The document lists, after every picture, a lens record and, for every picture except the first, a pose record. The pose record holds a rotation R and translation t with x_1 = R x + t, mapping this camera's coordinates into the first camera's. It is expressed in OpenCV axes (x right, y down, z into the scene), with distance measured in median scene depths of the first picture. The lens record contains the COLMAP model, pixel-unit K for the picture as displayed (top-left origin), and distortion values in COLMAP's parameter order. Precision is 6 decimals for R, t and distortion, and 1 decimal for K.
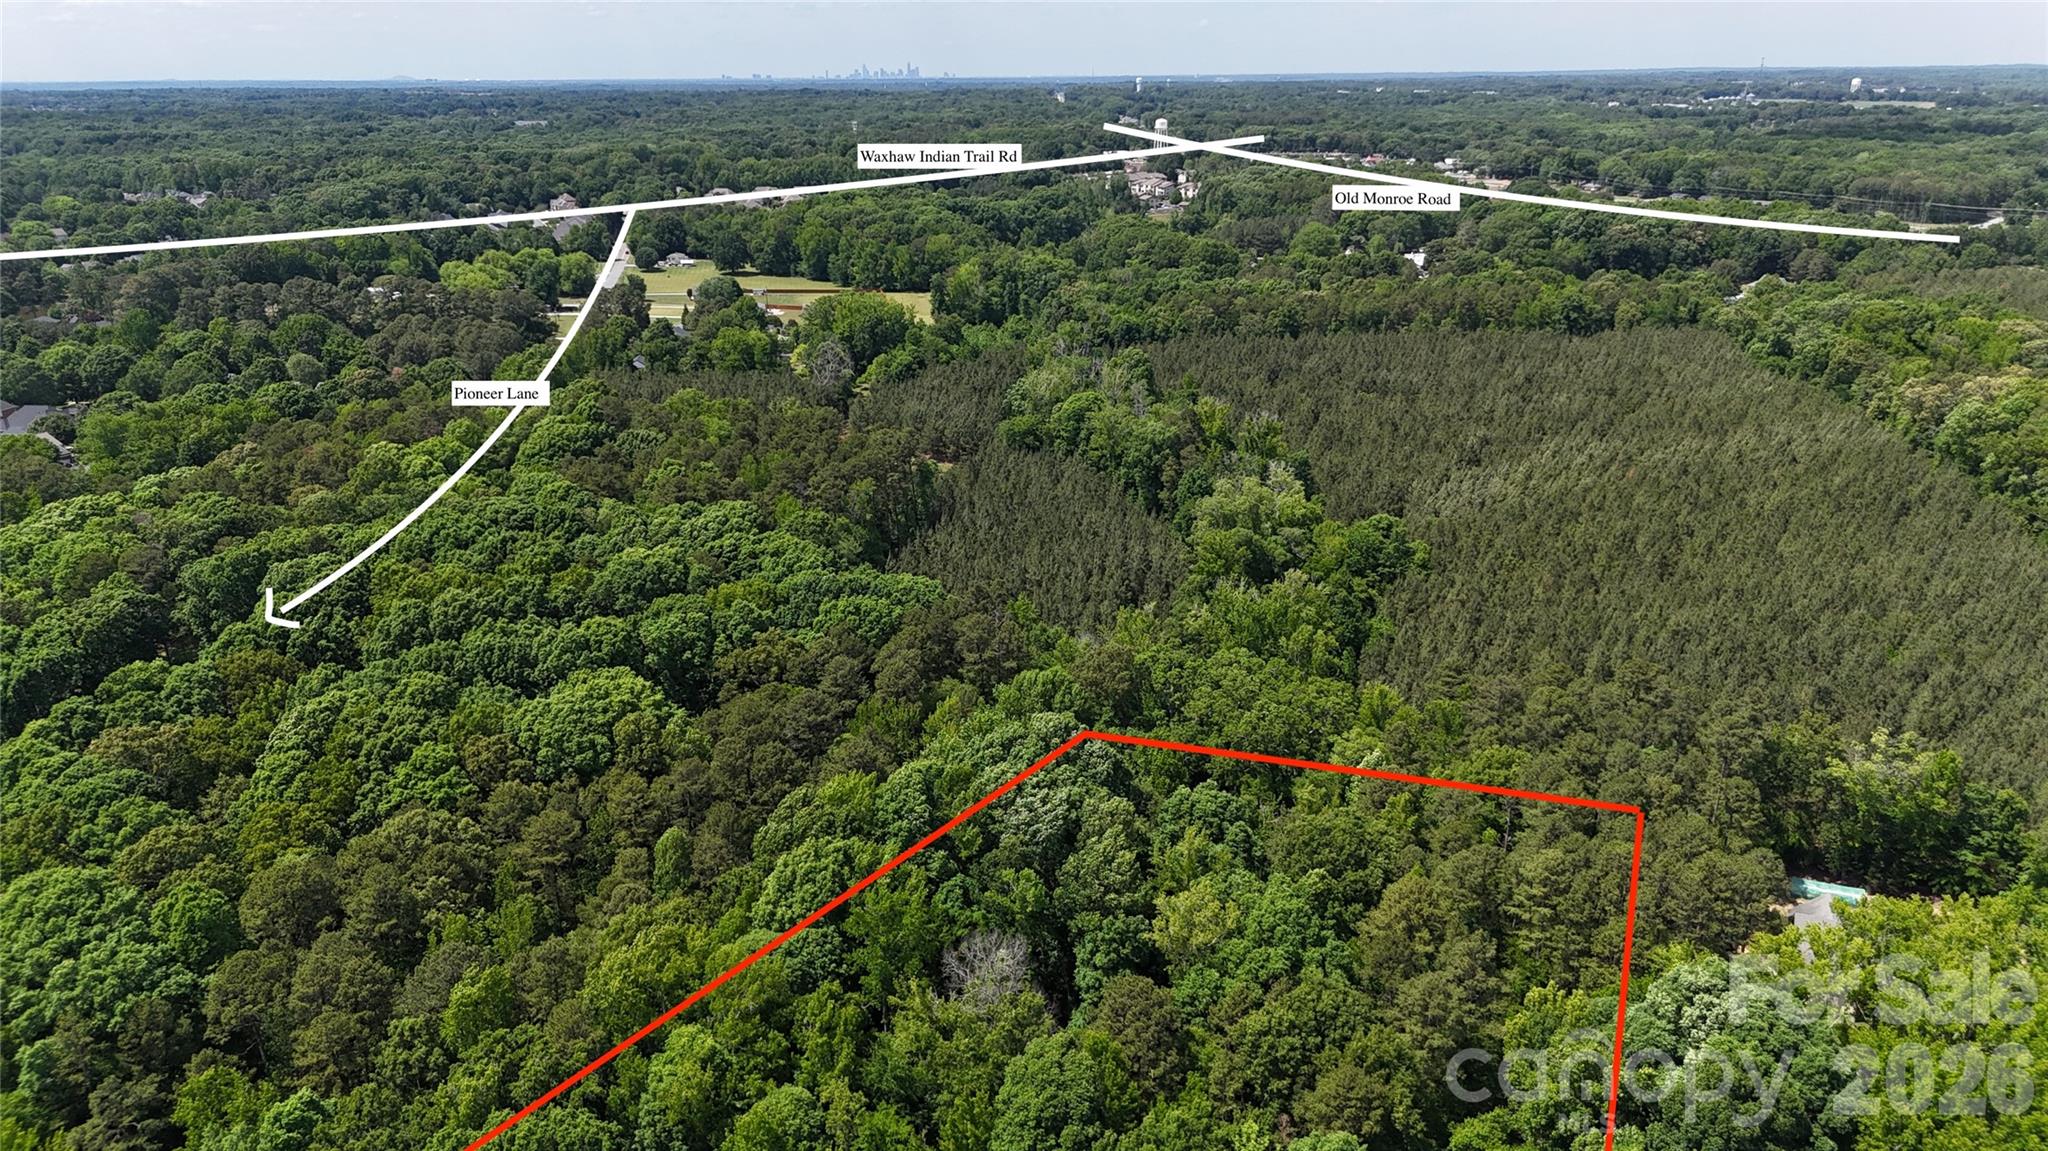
lens RADIAL K [[1531.0, 0, 1033.1], [0, 1531.0, 558.1], [0, 0, 1]] dist [0.070491, -0.063034]
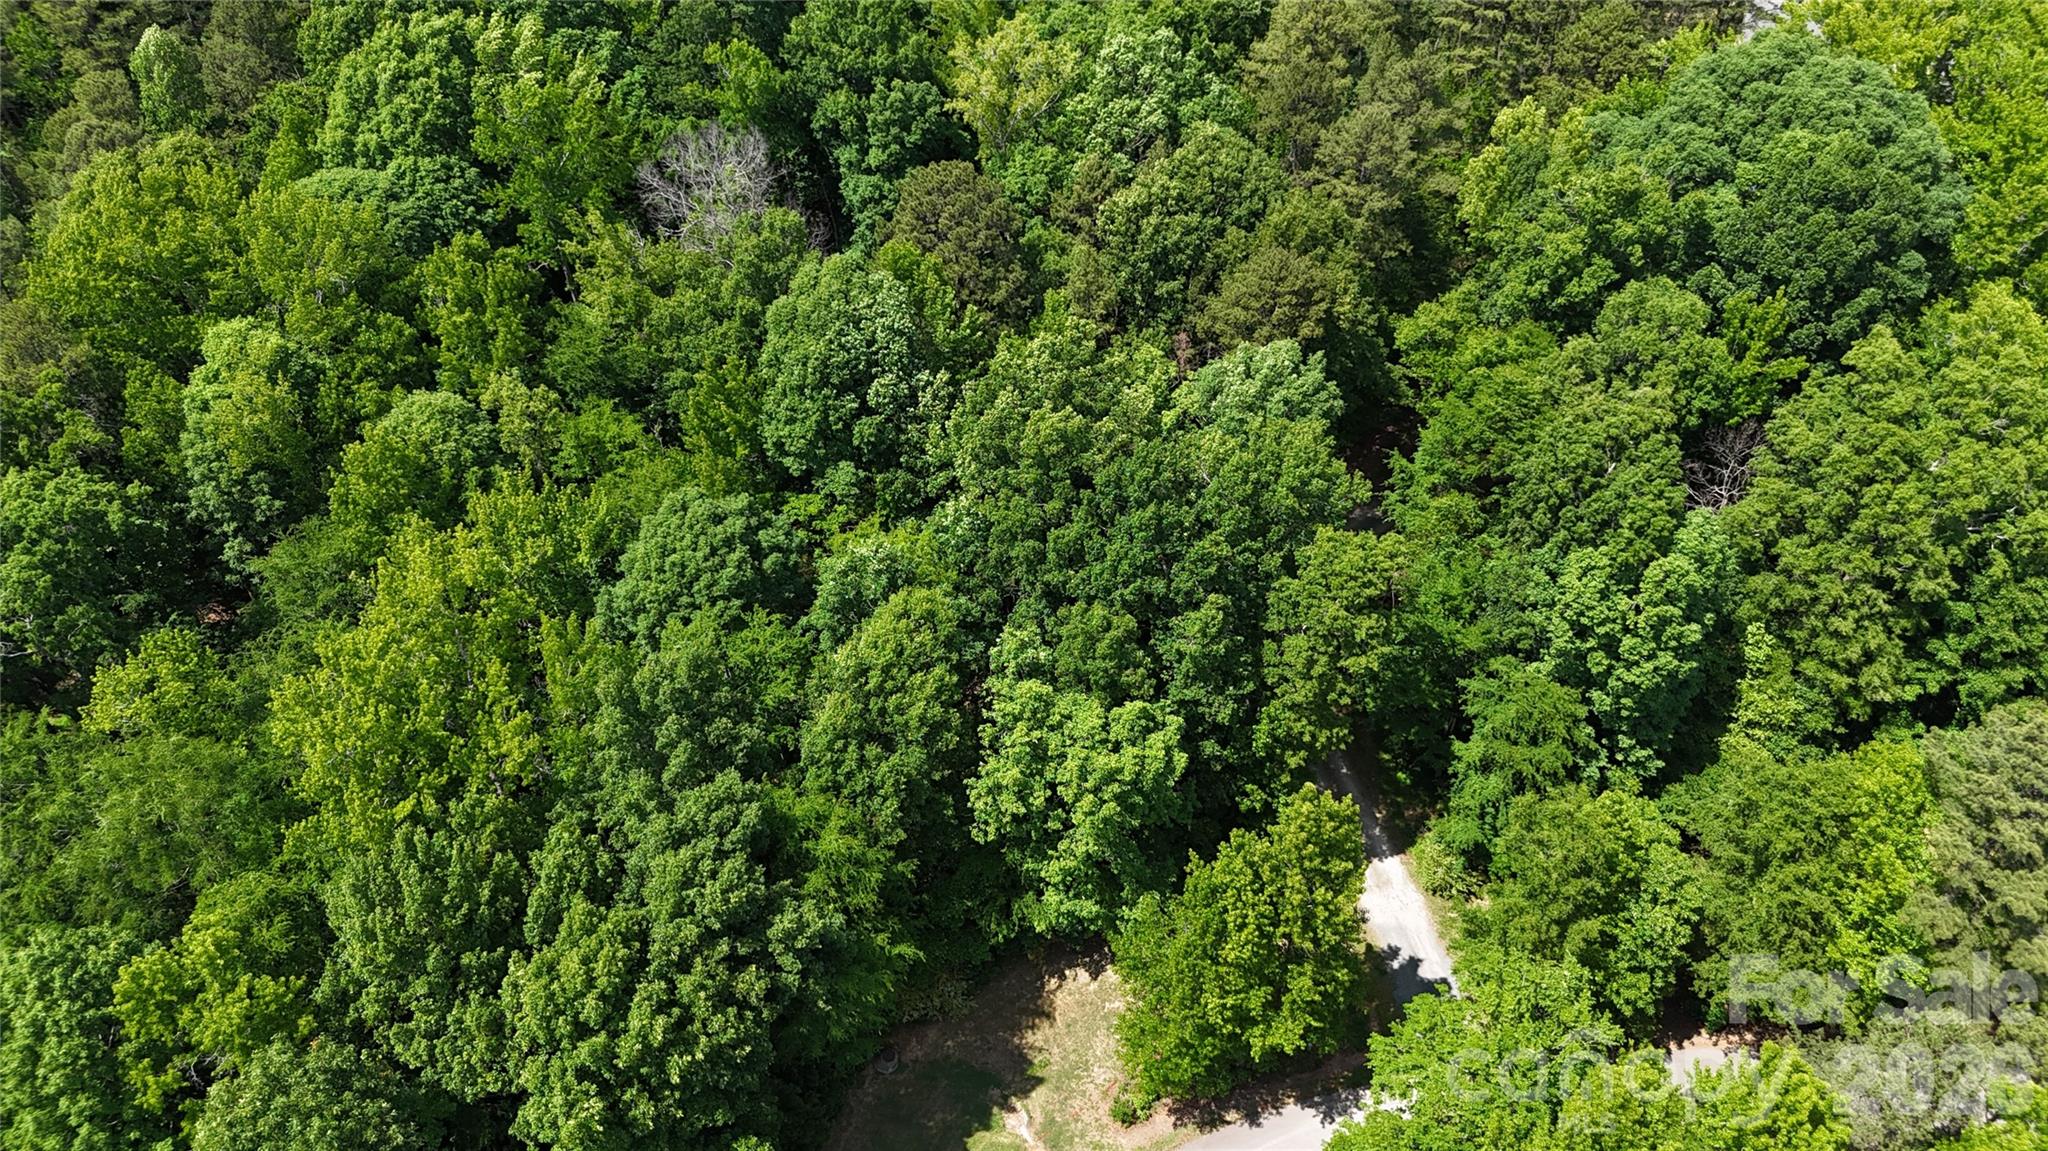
lens RADIAL K [[1531.0, 0, 1016.4], [0, 1531.0, 575.1], [0, 0, 1]] dist [0.070491, -0.063034]
pose [[0.978223, -0.155174, 0.137844, -0.029472], [0.076237, 0.886330, 0.456734, 0.201863], [-0.193049, -0.436279, 0.878859, 0.534761]]
